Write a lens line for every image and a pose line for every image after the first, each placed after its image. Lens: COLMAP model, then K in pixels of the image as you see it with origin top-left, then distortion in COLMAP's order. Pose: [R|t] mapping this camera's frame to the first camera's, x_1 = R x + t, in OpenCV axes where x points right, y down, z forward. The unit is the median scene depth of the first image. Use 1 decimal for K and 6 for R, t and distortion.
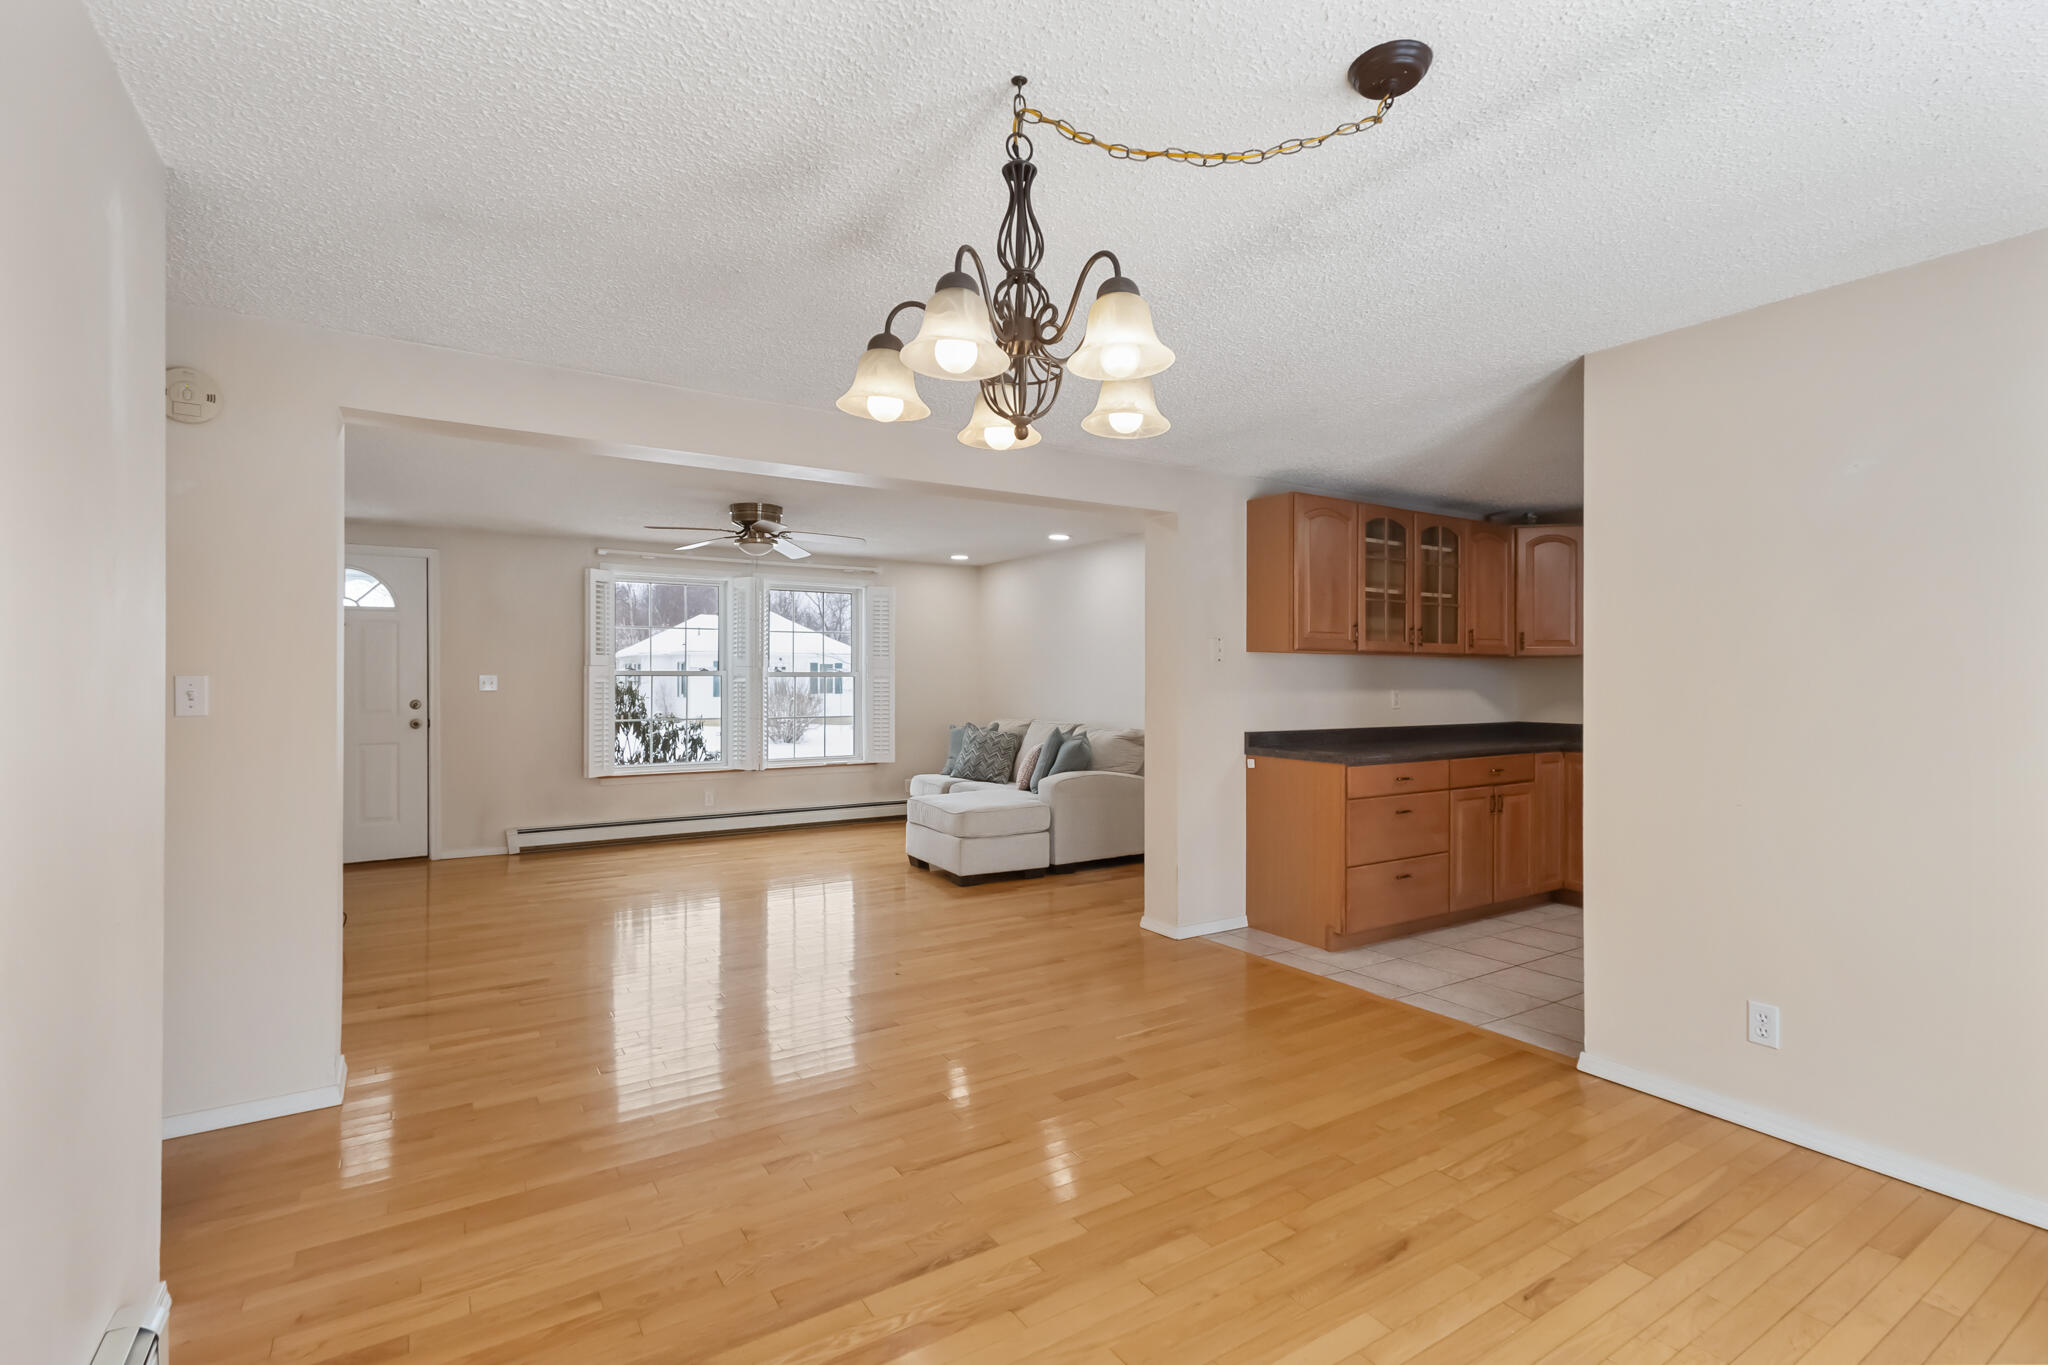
lens RADIAL K [[948.2, 0, 1009.6], [0, 948.2, 684.3], [0, 0, 1]] dist [0.003869, 0.000173]
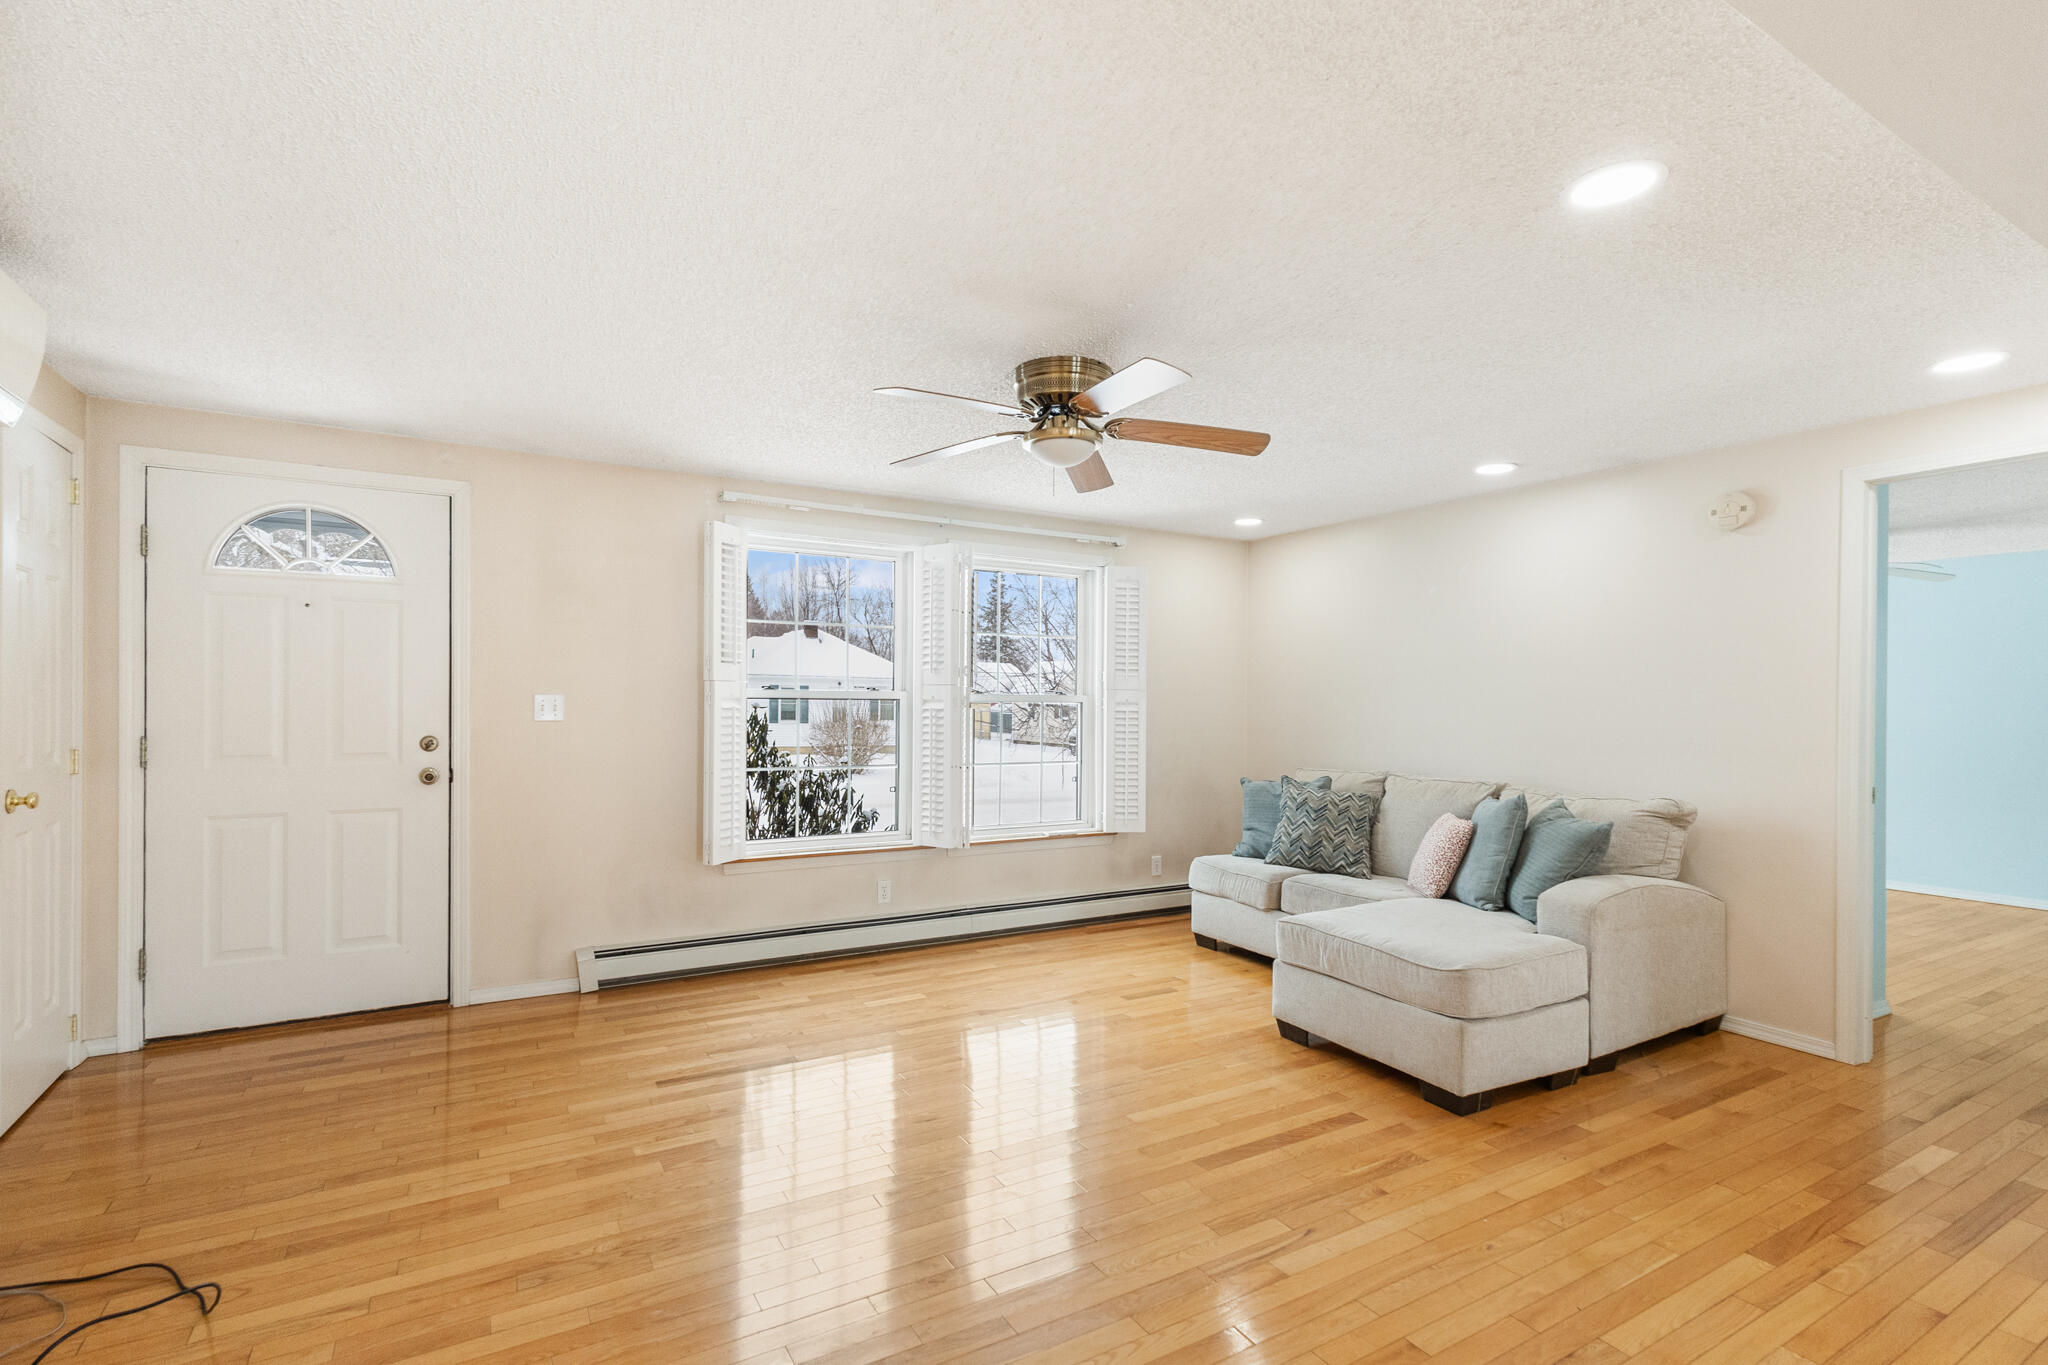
lens RADIAL K [[948.2, 0, 1008.9], [0, 948.2, 715.3], [0, 0, 1]] dist [0.003869, 0.000173]
pose [[0.999115, 0.008284, -0.041248, -0.230743], [-0.008095, 0.999956, 0.004730, -0.001898], [0.041285, -0.004391, 0.999138, 0.406751]]
